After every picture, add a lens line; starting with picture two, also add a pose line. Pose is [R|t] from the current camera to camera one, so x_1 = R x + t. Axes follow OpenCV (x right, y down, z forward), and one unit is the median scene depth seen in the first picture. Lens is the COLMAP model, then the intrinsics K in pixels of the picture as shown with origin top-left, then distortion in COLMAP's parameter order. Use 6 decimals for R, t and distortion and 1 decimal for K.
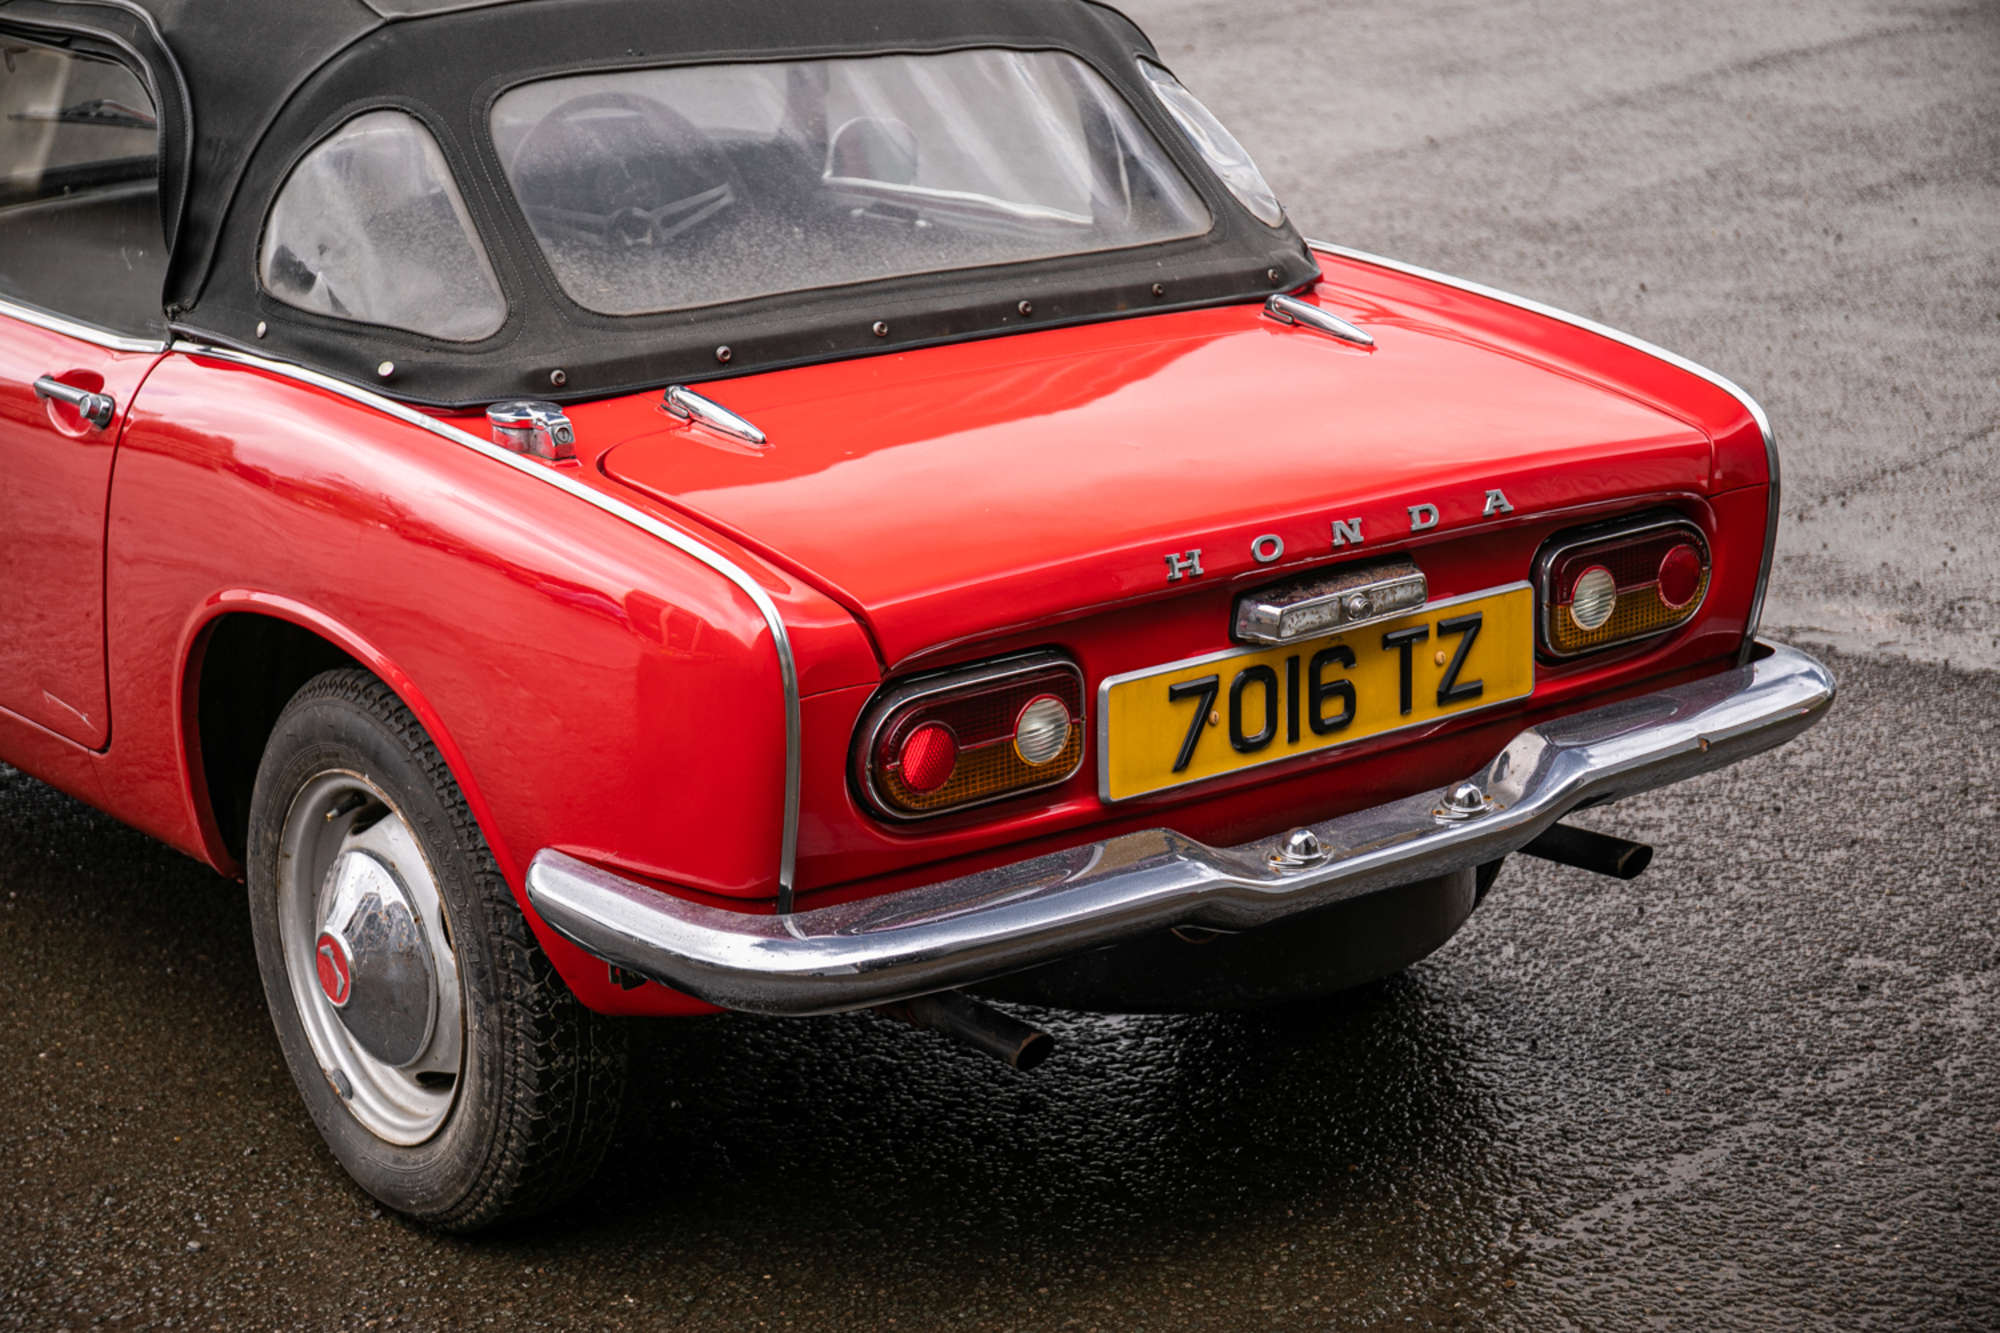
lens RADIAL K [[3876.8, 0, 1000.8], [0, 3876.8, 678.7], [0, 0, 1]] dist [0.140041, 0.000000]
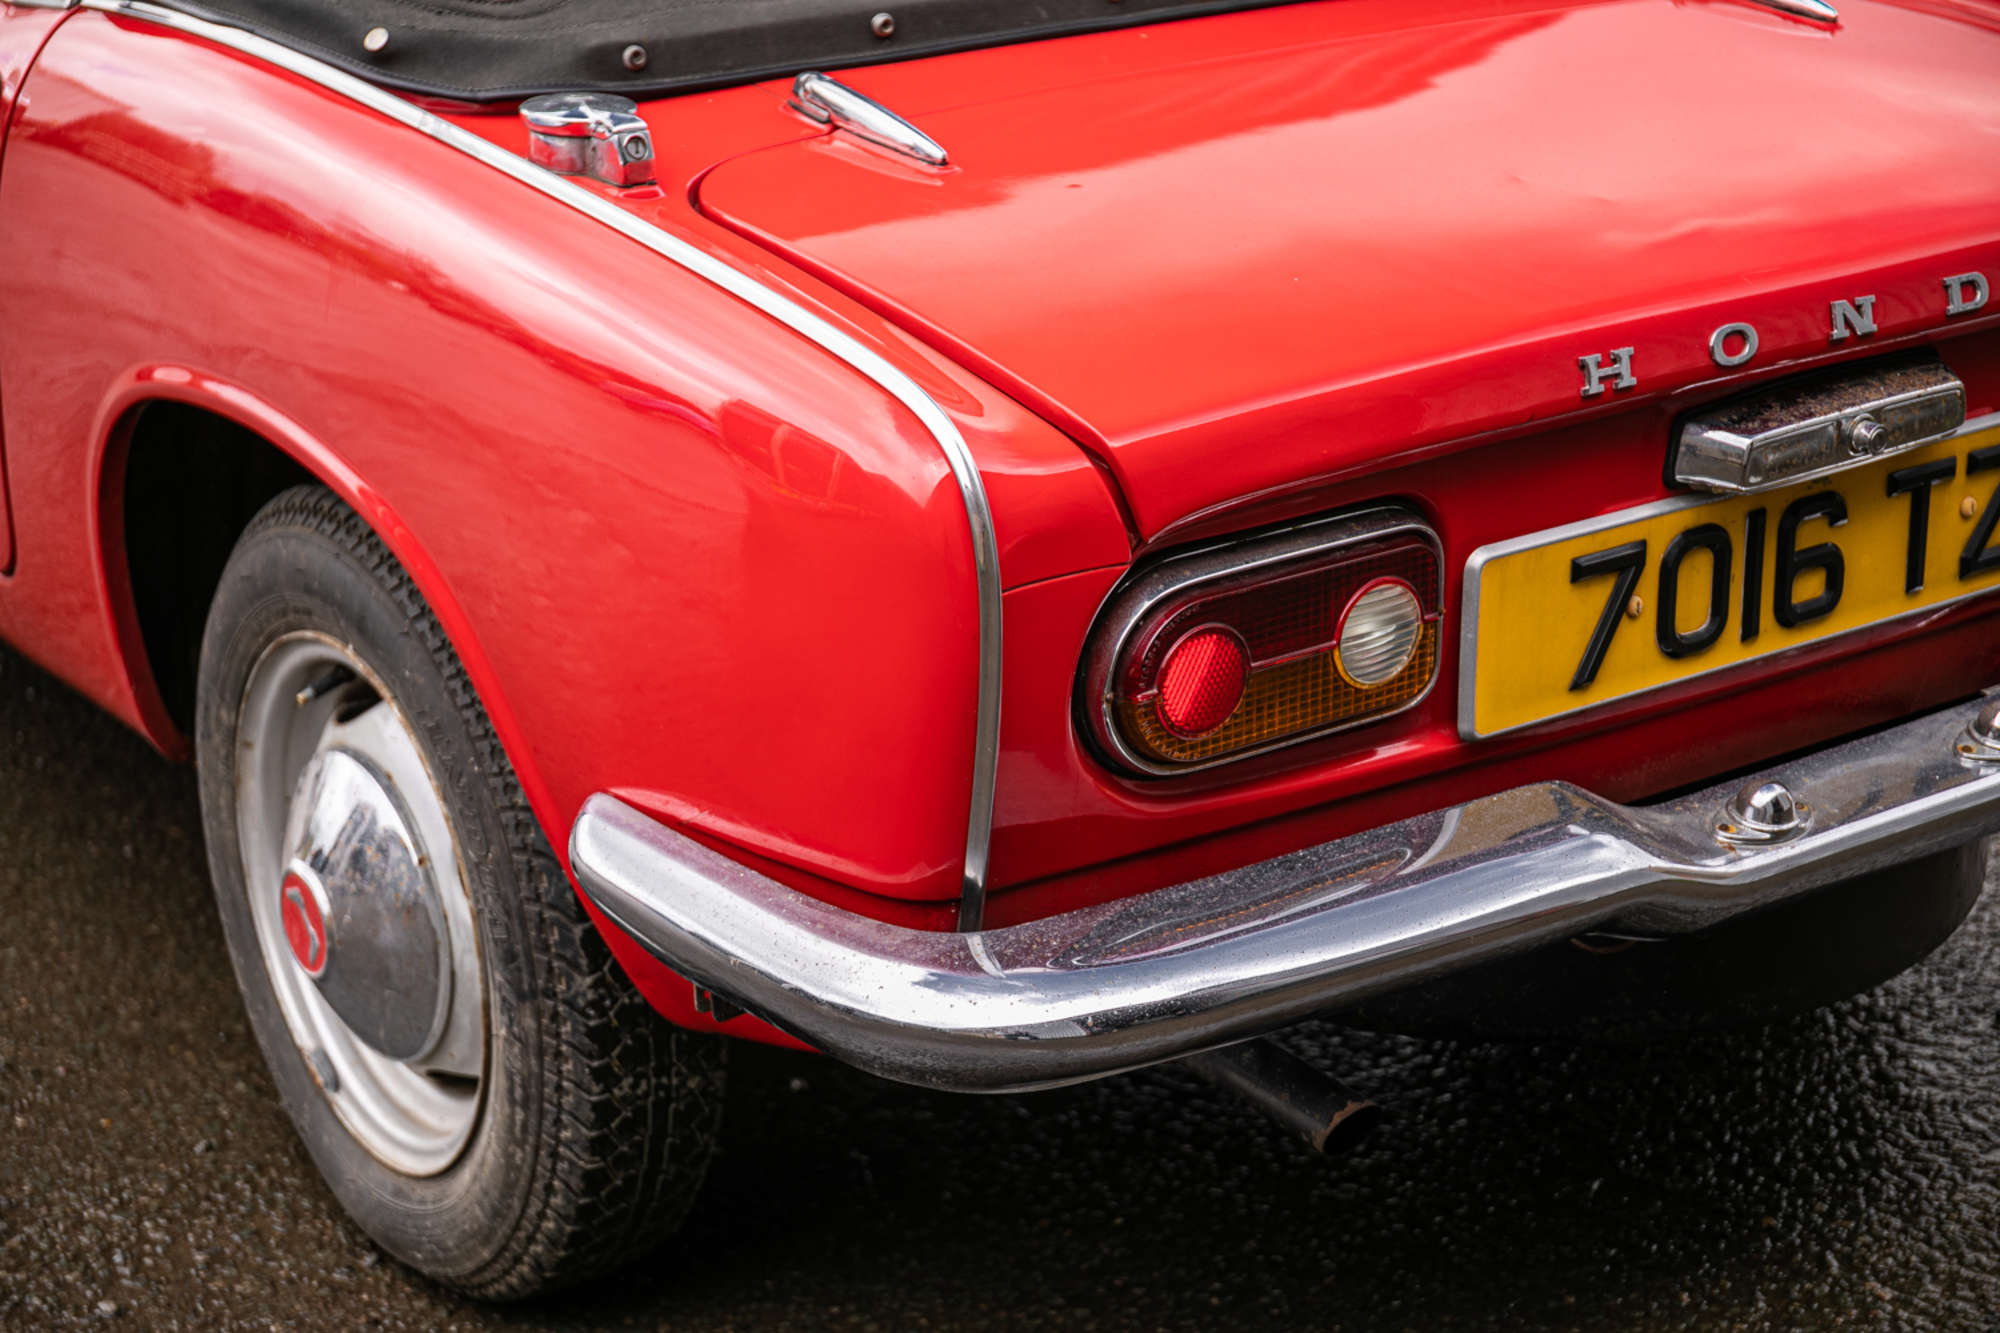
lens RADIAL K [[3876.8, 0, 993.0], [0, 3876.8, 713.6], [0, 0, 1]] dist [0.140041, 0.000000]
pose [[0.999128, 0.021127, -0.036003, -0.026203], [-0.017813, 0.995782, 0.090003, -0.026682], [0.037753, -0.089283, 0.995291, 0.328091]]
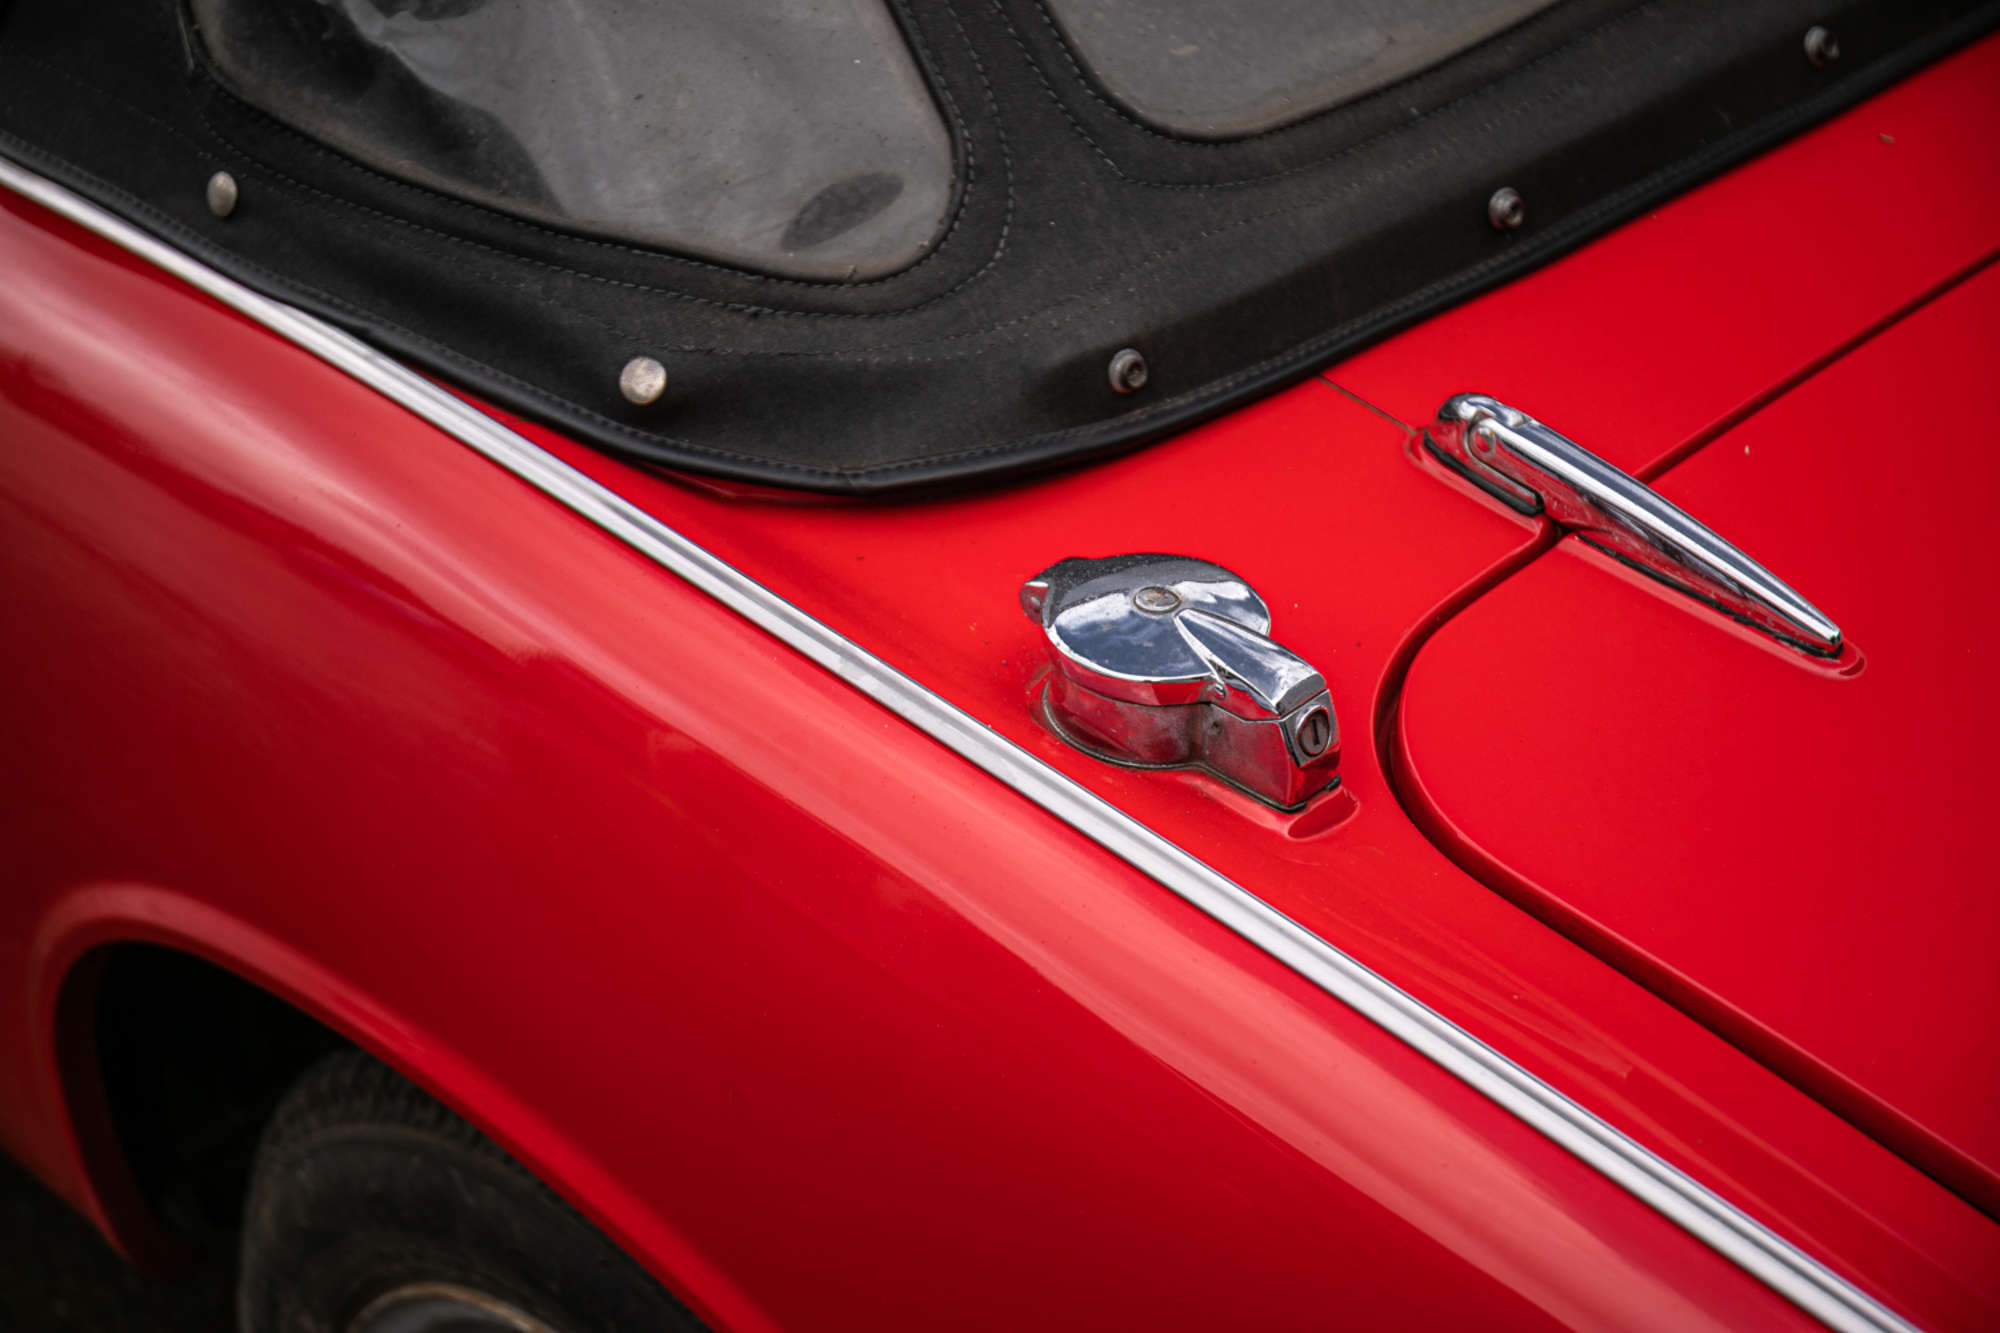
lens RADIAL K [[3876.8, 0, 1016.7], [0, 3876.8, 729.8], [0, 0, 1]] dist [0.140041, 0.000000]
pose [[0.992304, -0.054997, 0.110946, -0.163720], [0.017667, 0.949673, 0.312745, -0.155788], [-0.122563, -0.308378, 0.943335, 0.657972]]
